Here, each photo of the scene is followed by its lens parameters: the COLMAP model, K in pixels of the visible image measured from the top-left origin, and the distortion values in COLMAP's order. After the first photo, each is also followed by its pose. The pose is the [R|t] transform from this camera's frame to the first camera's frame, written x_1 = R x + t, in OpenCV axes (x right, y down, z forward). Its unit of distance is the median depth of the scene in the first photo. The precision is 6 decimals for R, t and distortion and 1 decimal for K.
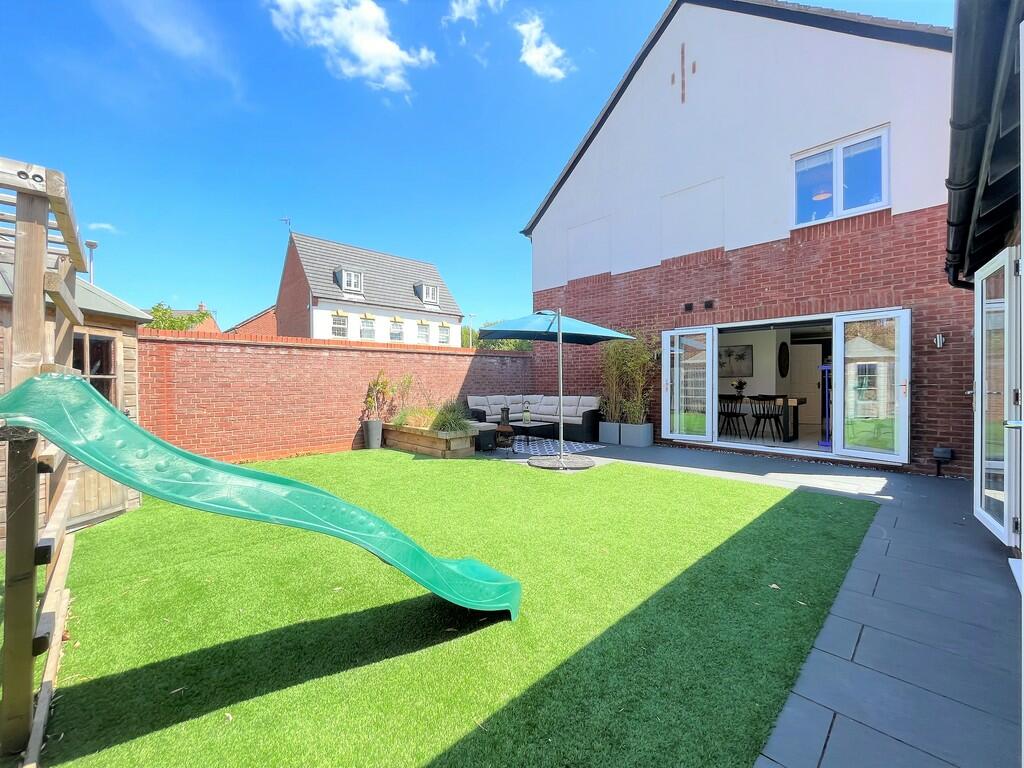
lens RADIAL K [[415.7, 0, 512.0], [0, 415.7, 384.0], [0, 0, 1]] dist [0.011114, 0.000094]
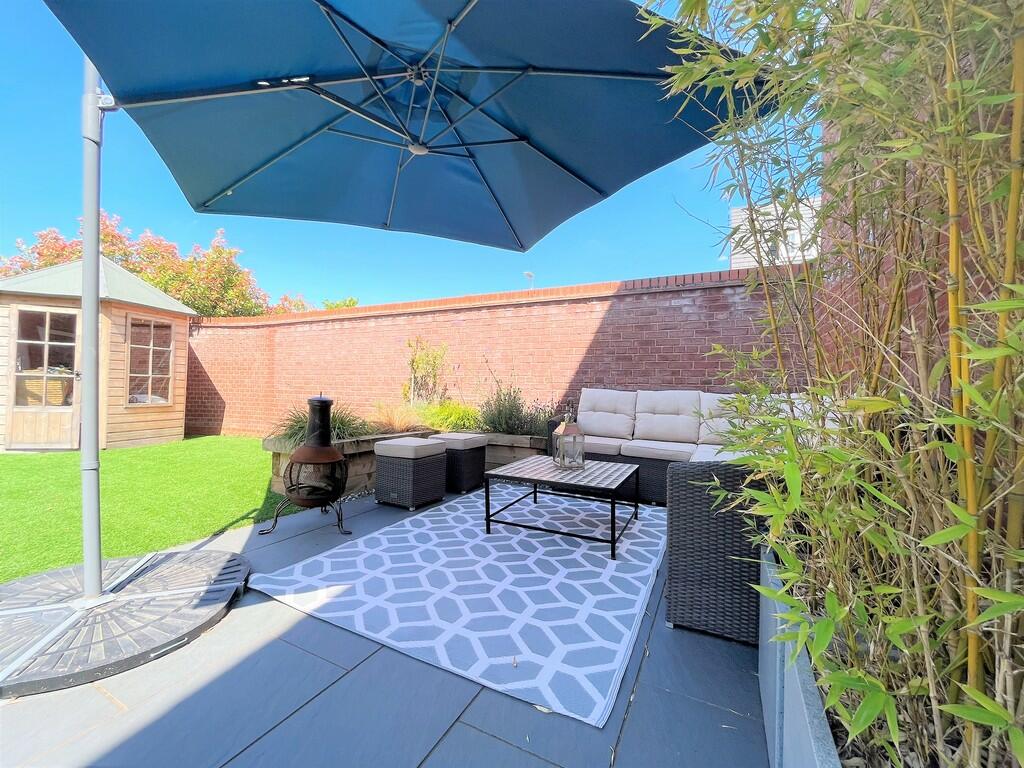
lens RADIAL K [[415.7, 0, 512.0], [0, 415.7, 384.0], [0, 0, 1]] dist [0.011114, 0.000094]
pose [[0.328618, 0.005005, -0.944450, 0.332159], [-0.028370, 0.999587, -0.004574, 0.032500], [0.944037, 0.028298, 0.328624, 0.864648]]
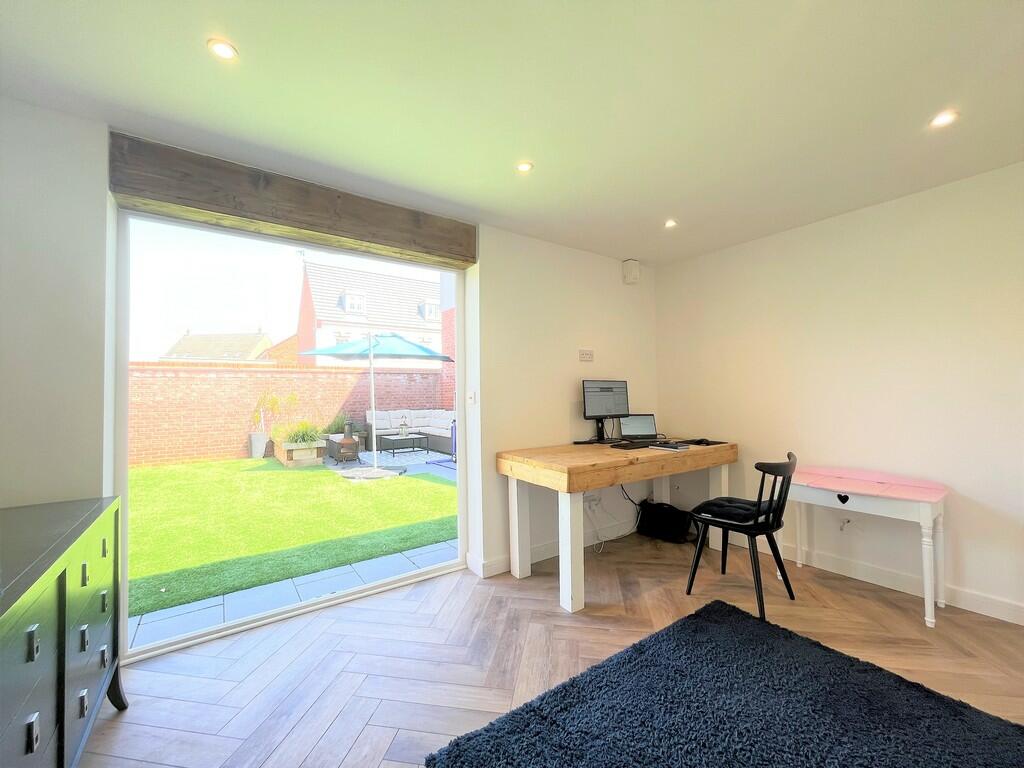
lens RADIAL K [[415.7, 0, 512.0], [0, 415.7, 384.0], [0, 0, 1]] dist [0.011114, 0.000094]
pose [[0.988733, -0.010465, -0.149323, 0.484410], [0.006220, 0.999564, -0.028865, -0.008245], [0.149560, 0.027611, 0.988367, -0.027769]]
